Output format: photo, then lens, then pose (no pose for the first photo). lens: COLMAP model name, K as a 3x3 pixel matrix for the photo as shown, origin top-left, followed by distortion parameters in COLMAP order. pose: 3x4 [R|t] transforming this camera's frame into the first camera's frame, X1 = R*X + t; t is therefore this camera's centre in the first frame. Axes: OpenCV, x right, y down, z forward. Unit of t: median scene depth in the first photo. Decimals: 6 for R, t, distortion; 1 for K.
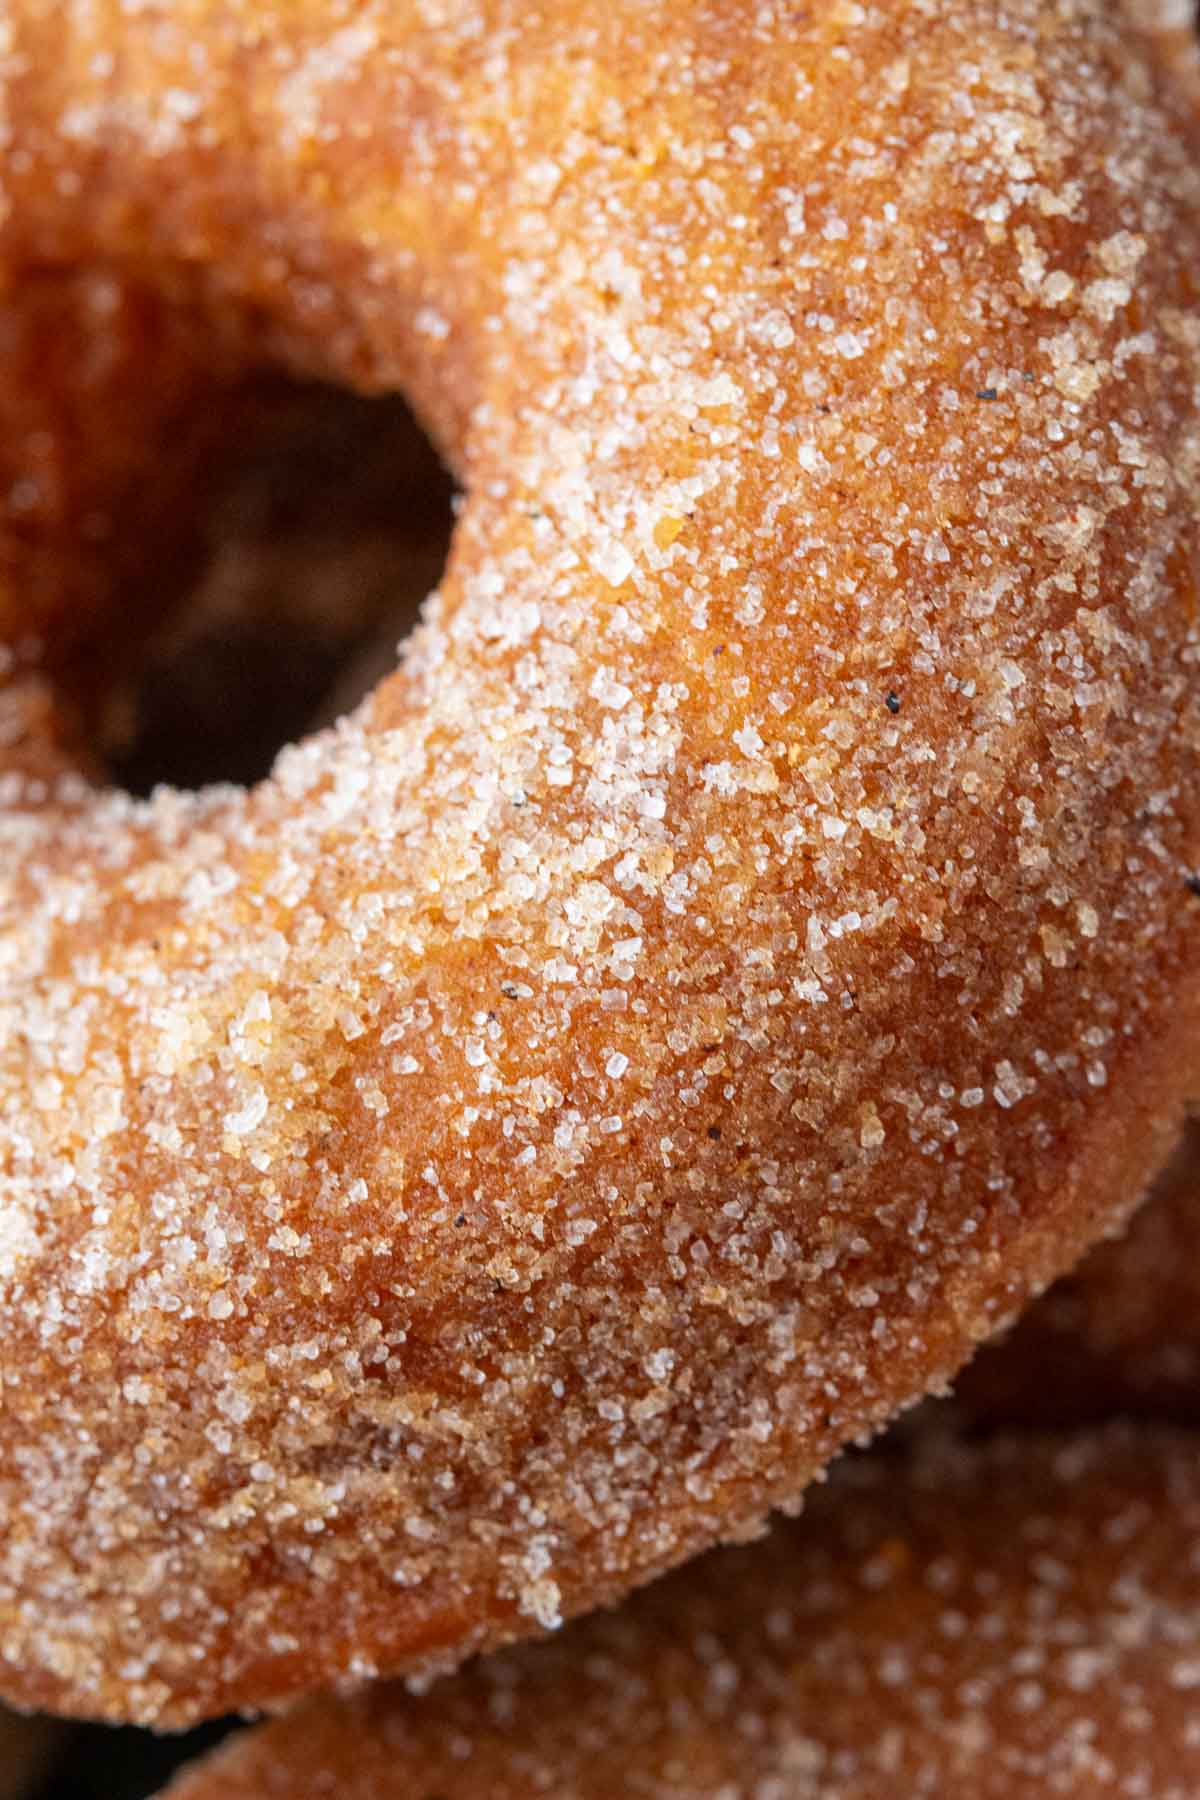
lens RADIAL K [[3928.4, 0, 533.1], [0, 3928.4, 901.0], [0, 0, 1]] dist [-0.000632, 0.880927]
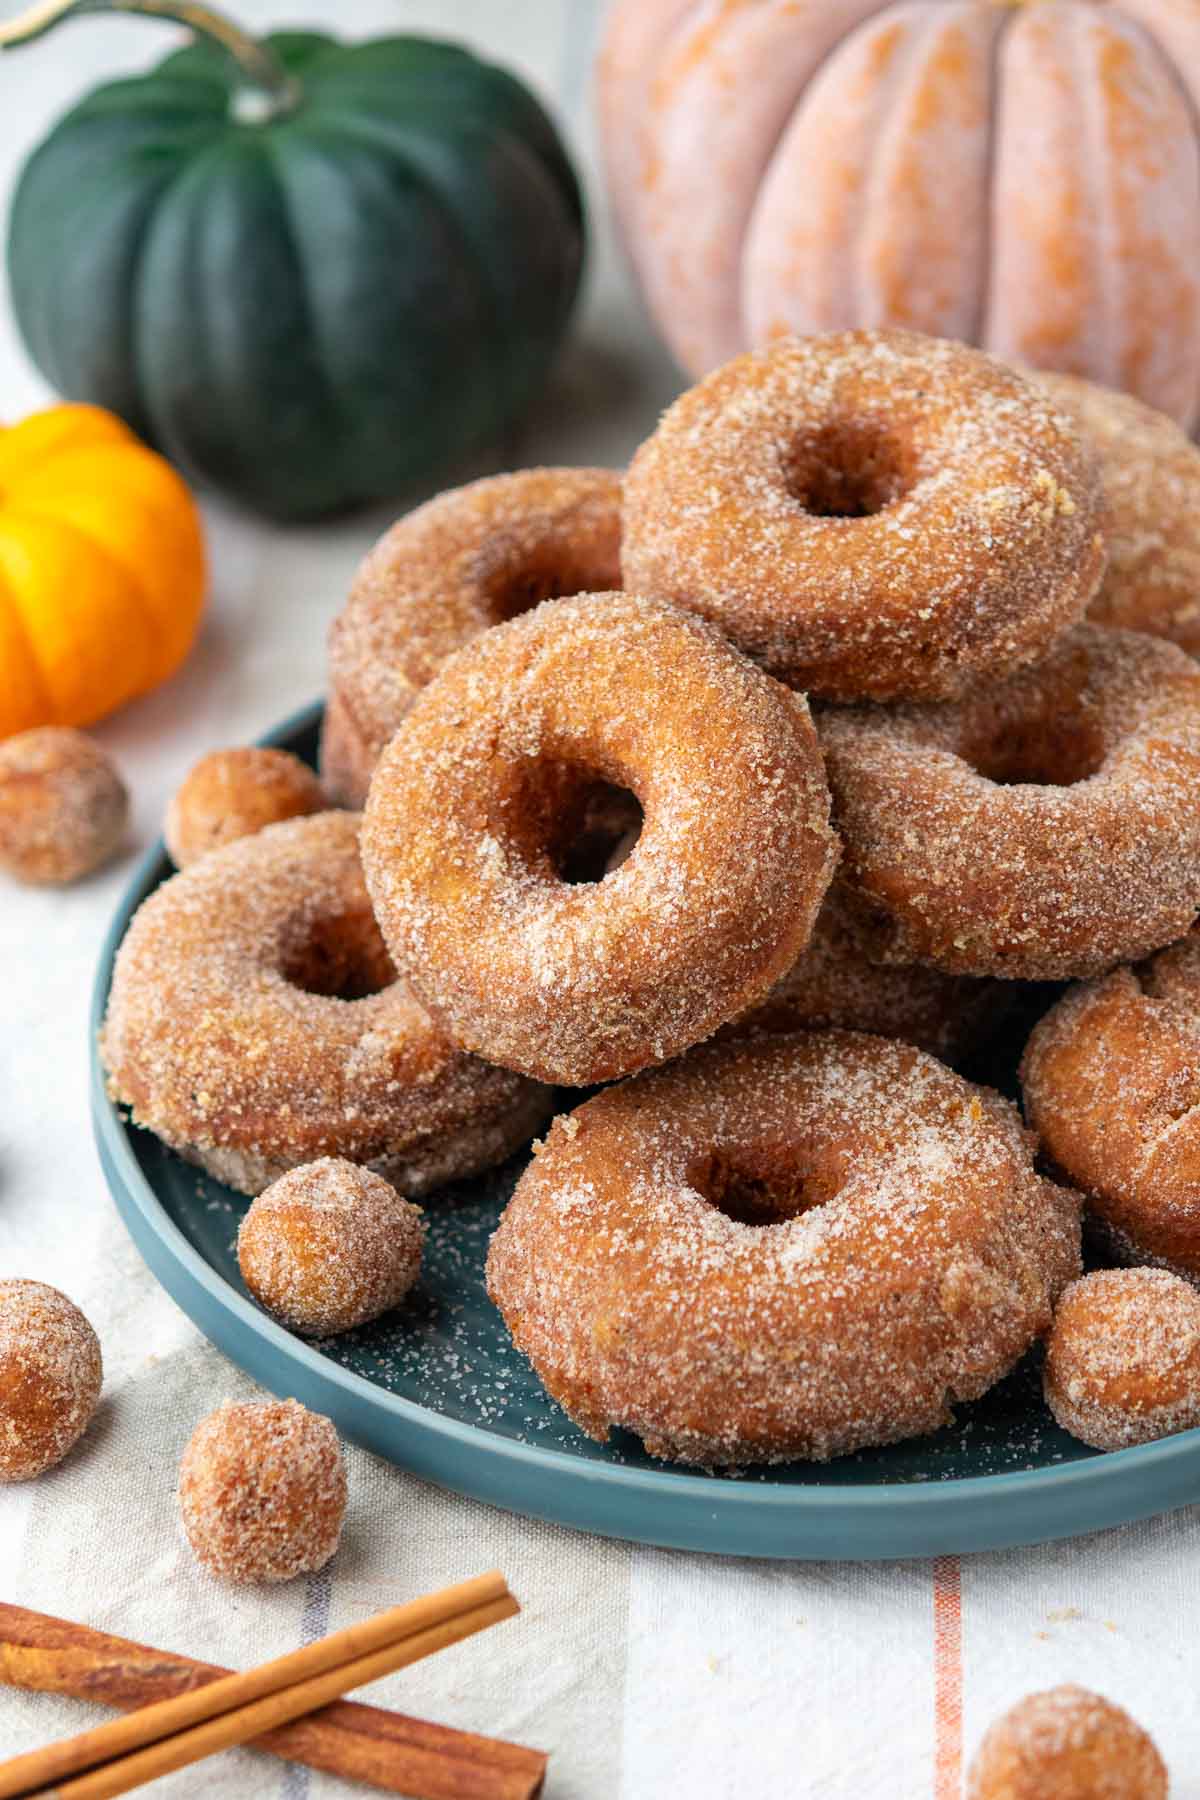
lens RADIAL K [[3928.4, 0, 533.1], [0, 3928.4, 901.0], [0, 0, 1]] dist [-0.000632, 0.880927]
pose [[0.997905, 0.000810, -0.064695, 0.160471], [-0.000688, 0.999998, 0.001906, -0.016402], [0.064696, -0.001858, 0.997903, -3.843188]]
